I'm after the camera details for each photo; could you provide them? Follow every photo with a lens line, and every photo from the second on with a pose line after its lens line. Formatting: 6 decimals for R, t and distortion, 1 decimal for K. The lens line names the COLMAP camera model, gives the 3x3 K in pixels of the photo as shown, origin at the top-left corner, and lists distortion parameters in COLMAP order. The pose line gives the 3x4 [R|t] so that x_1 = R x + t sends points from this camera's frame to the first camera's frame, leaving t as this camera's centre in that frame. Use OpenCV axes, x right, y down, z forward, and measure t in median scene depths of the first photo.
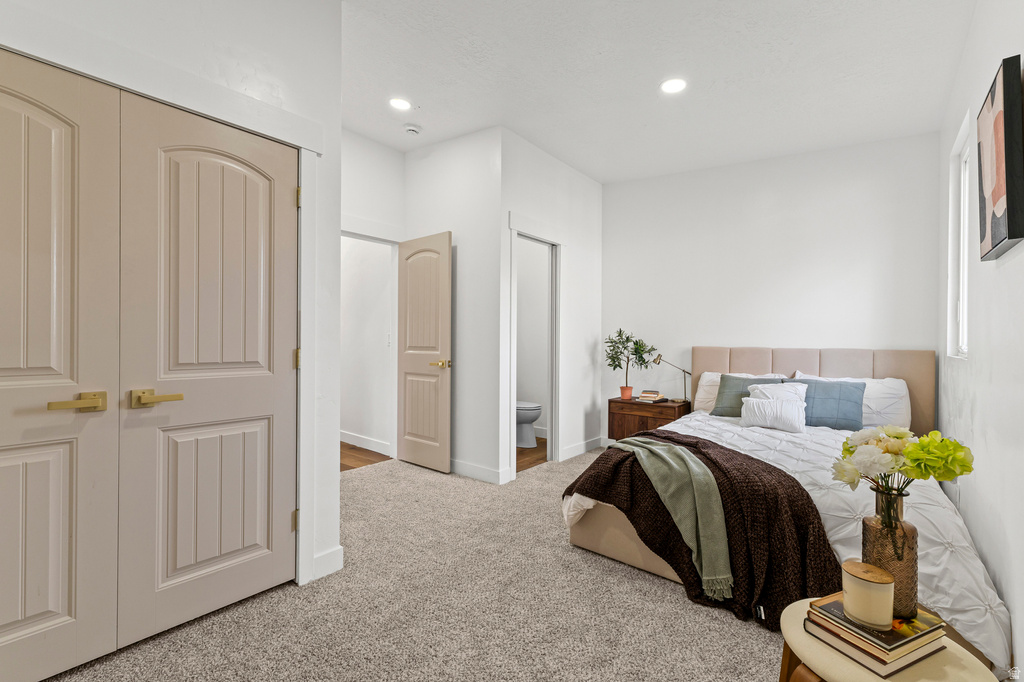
lens RADIAL K [[430.8, 0, 513.1], [0, 430.8, 340.7], [0, 0, 1]] dist [0.000798, 0.000132]
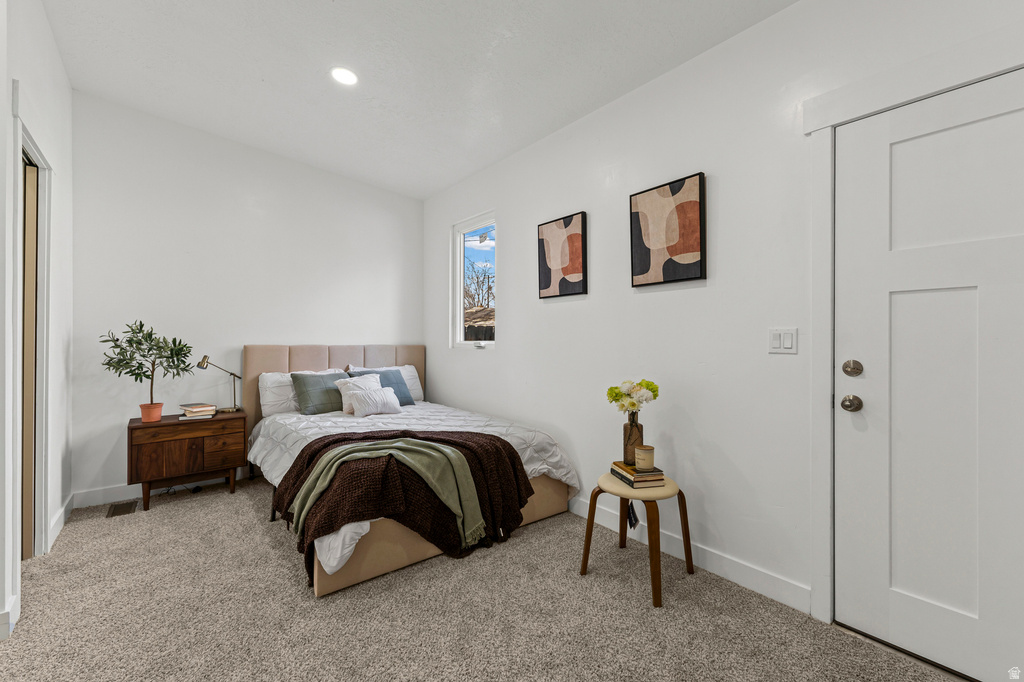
lens RADIAL K [[430.8, 0, 513.1], [0, 430.8, 339.2], [0, 0, 1]] dist [0.000798, 0.000132]
pose [[0.186139, -0.004342, 0.982514, -0.448921], [-0.001377, 0.999988, 0.004680, -0.005255], [-0.982522, -0.002224, 0.186131, 0.393245]]
